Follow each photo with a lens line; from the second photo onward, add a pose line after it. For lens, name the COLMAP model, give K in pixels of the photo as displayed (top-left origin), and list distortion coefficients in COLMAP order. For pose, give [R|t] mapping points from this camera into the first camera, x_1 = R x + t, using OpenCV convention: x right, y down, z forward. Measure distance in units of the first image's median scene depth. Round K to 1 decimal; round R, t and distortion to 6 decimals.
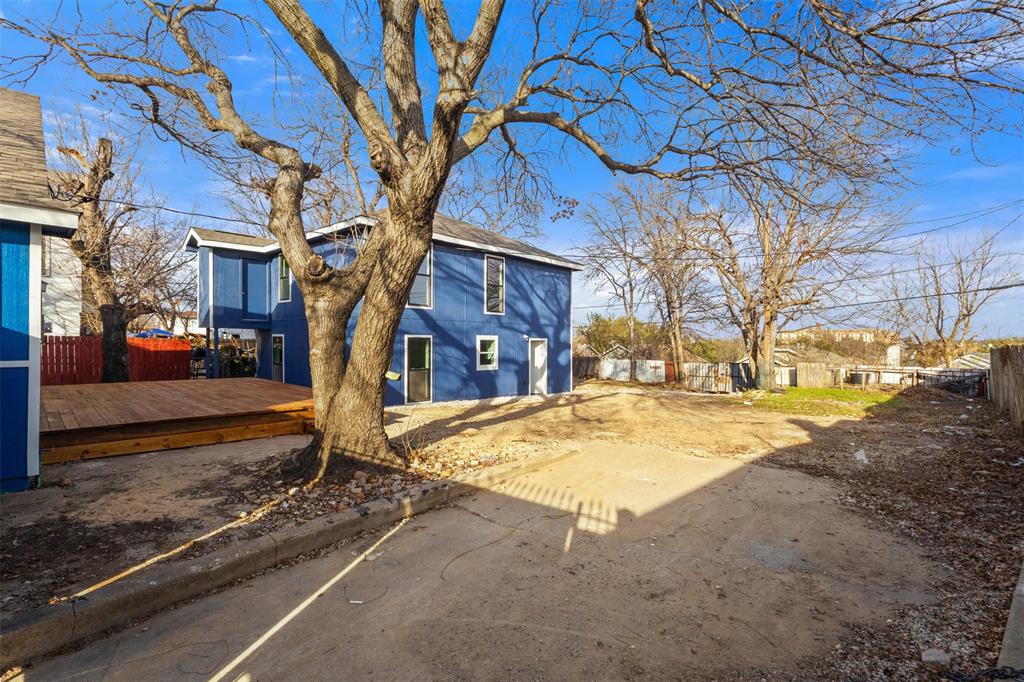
lens RADIAL K [[468.5, 0, 513.1], [0, 468.5, 340.1], [0, 0, 1]] dist [-0.000516, -0.000736]
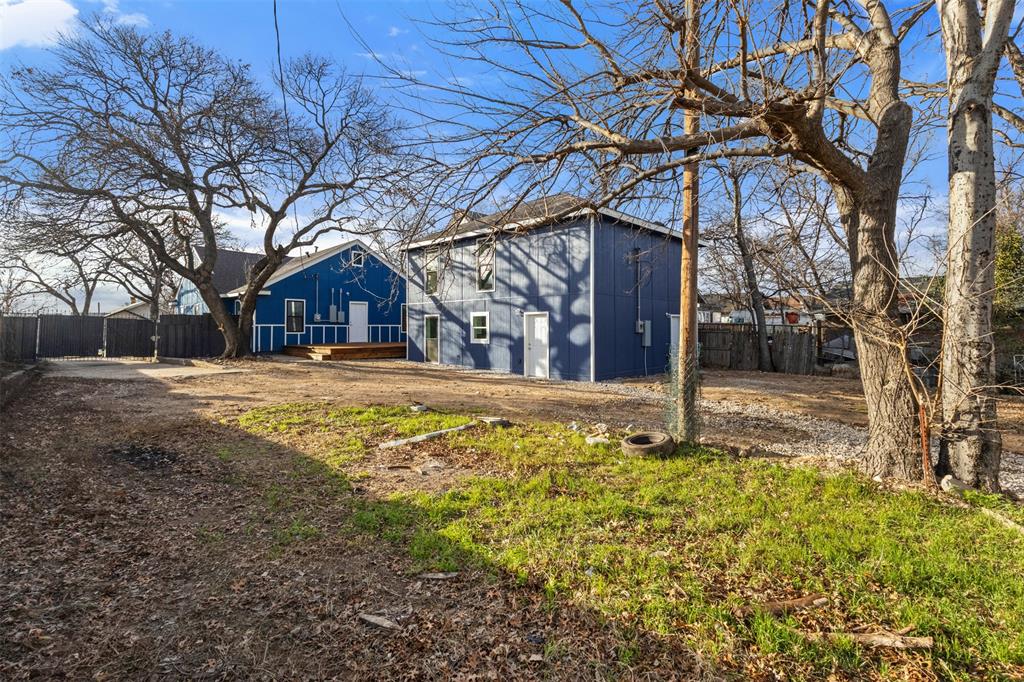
lens RADIAL K [[468.5, 0, 514.8], [0, 468.5, 333.7], [0, 0, 1]] dist [-0.000516, -0.000736]
pose [[0.008380, -0.000303, -0.999965, 0.998398], [0.007115, 0.999975, -0.000243, 0.040261], [0.999940, -0.007113, 0.008382, 1.021350]]
